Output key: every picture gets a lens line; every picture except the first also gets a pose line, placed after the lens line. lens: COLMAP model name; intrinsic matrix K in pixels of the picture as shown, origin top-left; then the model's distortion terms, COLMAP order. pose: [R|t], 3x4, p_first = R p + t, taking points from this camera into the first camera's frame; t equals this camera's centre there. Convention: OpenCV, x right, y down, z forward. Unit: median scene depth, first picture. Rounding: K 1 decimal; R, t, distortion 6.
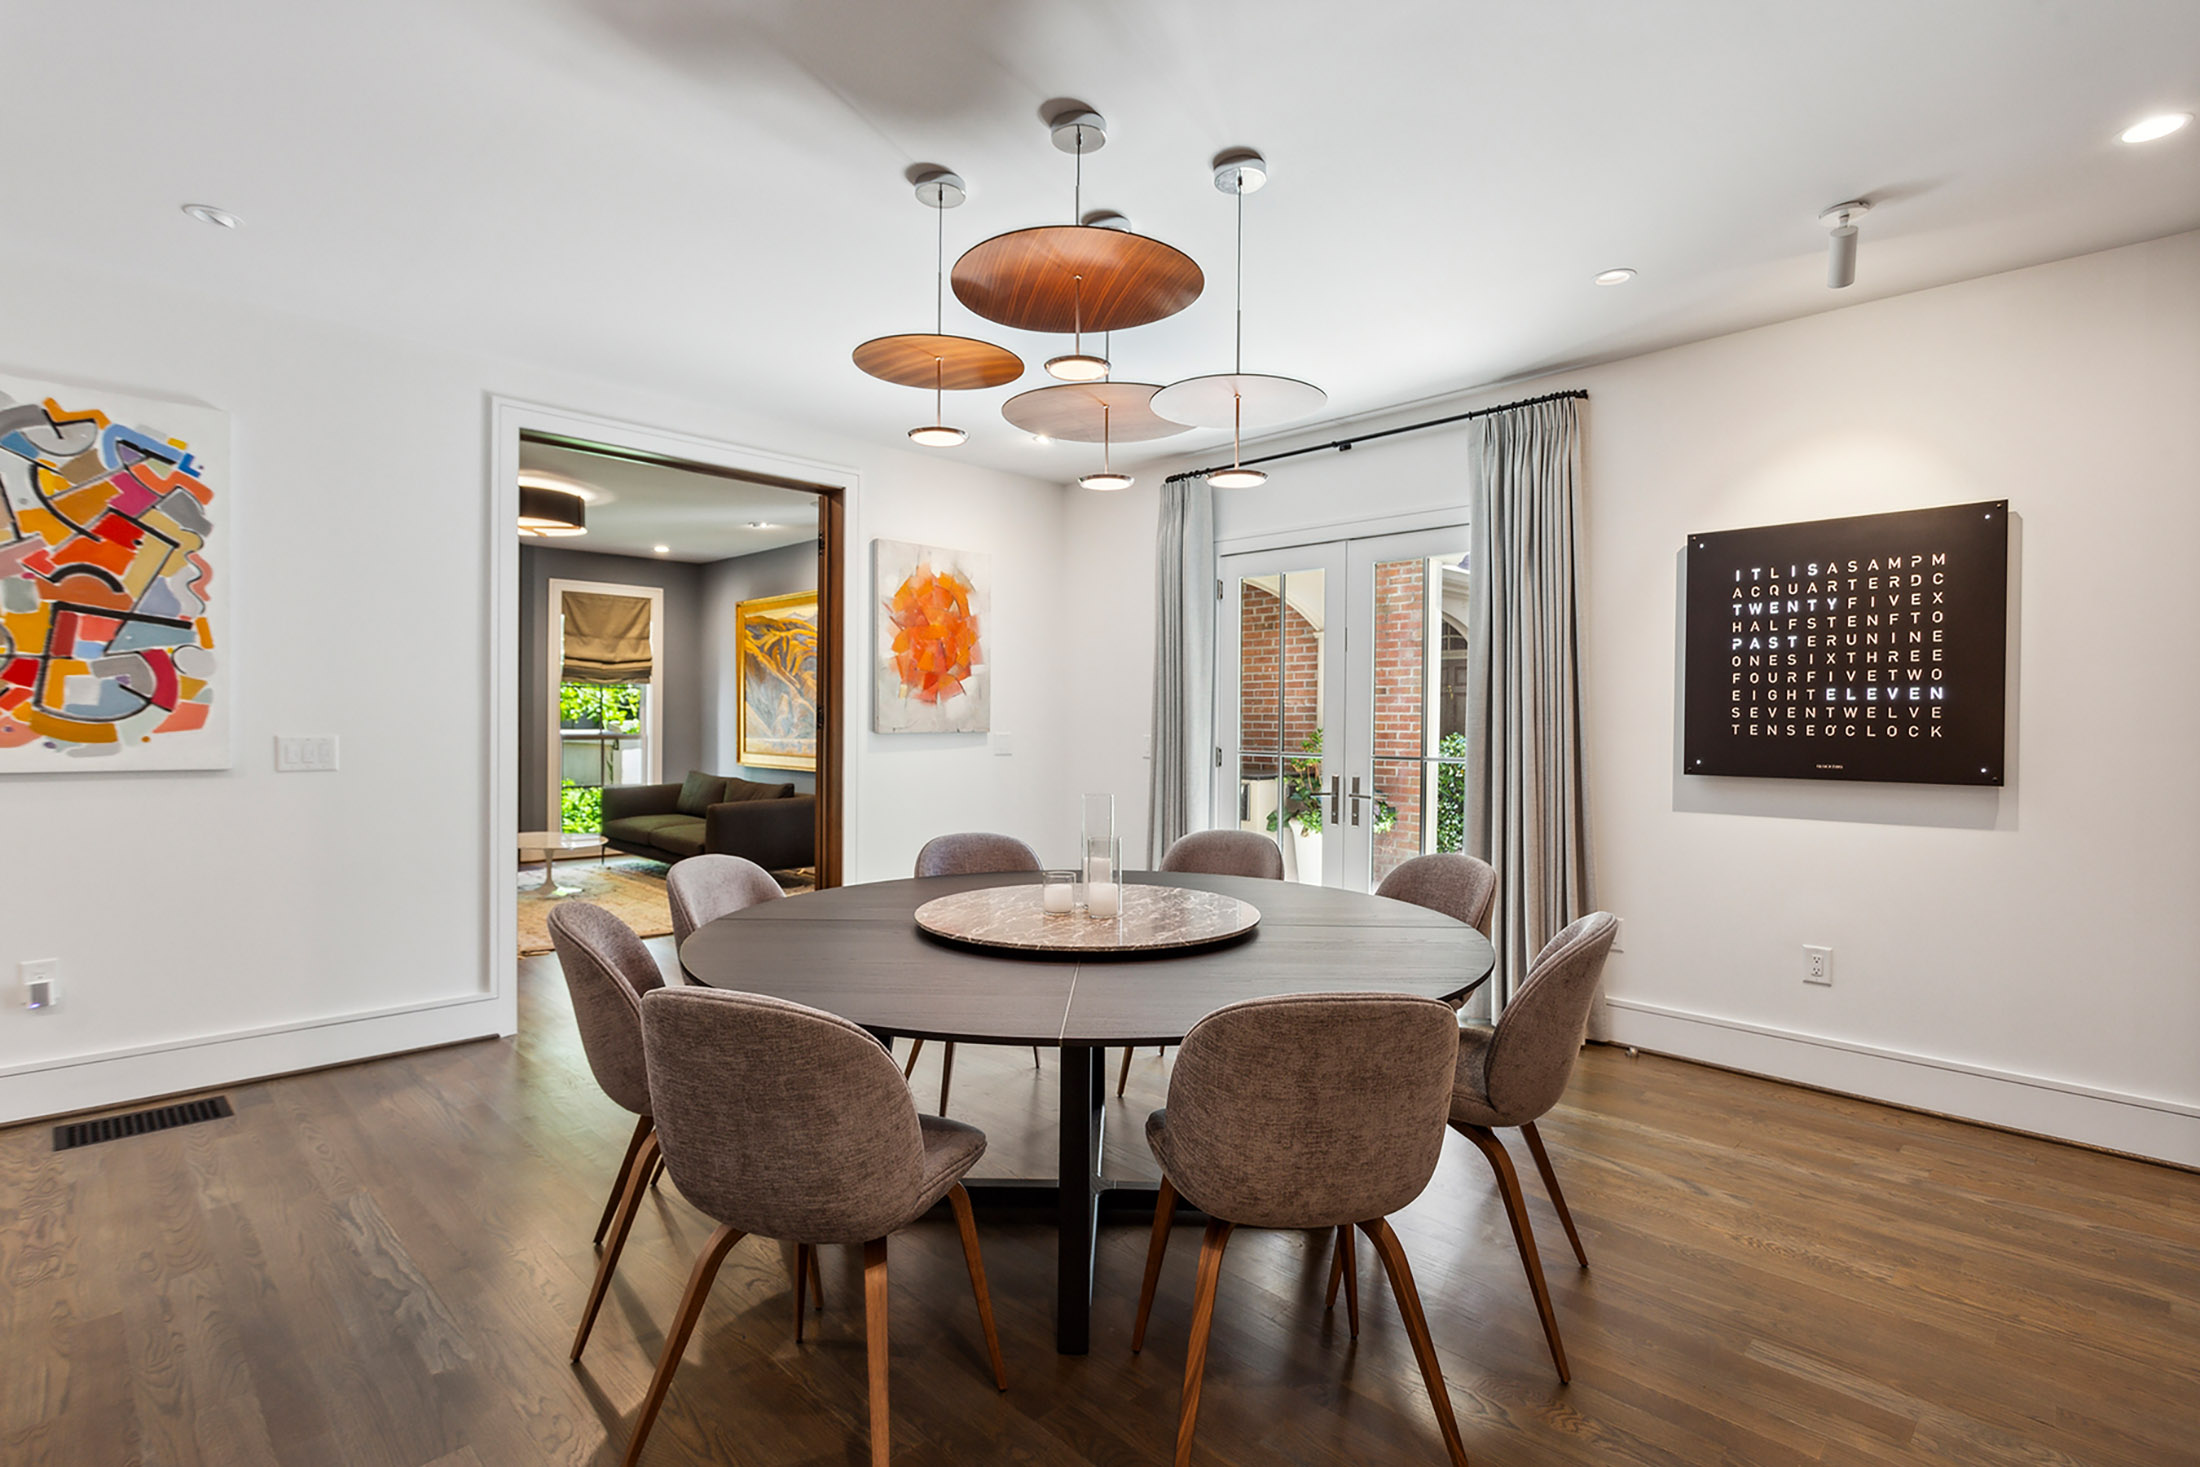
lens RADIAL K [[1058.1, 0, 1091.8], [0, 1058.1, 713.7], [0, 0, 1]] dist [0.004429, 0.002038]
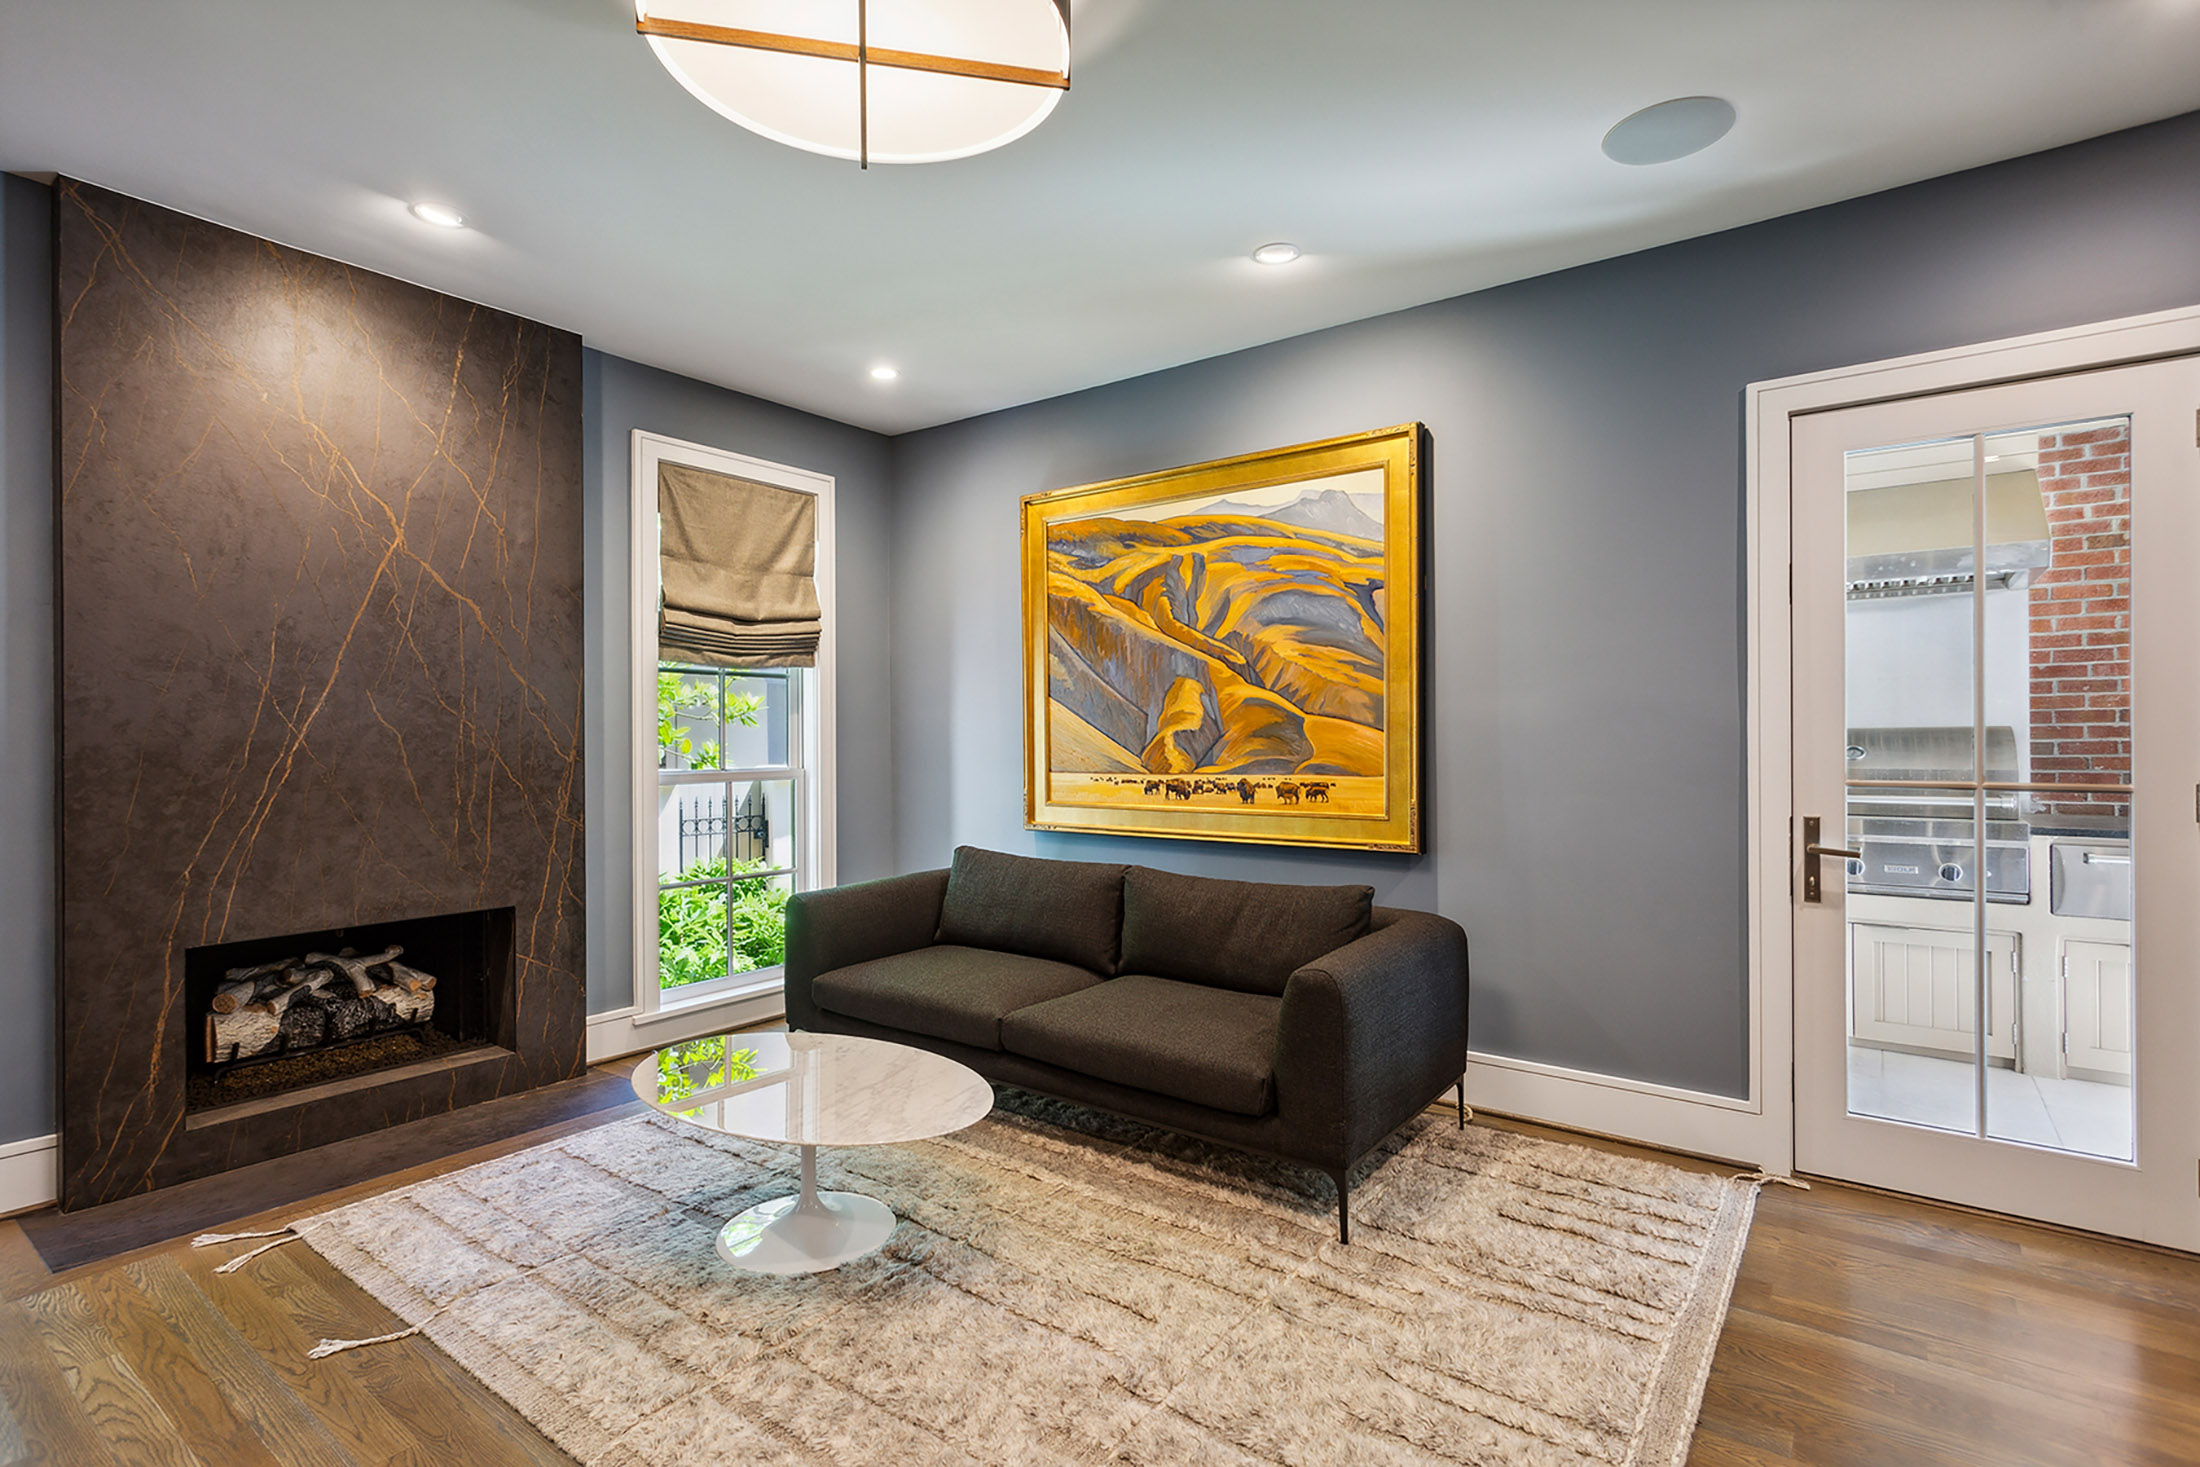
lens RADIAL K [[1058.1, 0, 1104.4], [0, 1058.1, 734.0], [0, 0, 1]] dist [0.004429, 0.002038]
pose [[0.988606, -0.014221, 0.149854, -0.375338], [0.013494, 0.999892, 0.005866, 0.002286], [-0.149922, -0.003777, 0.988691, 0.513246]]
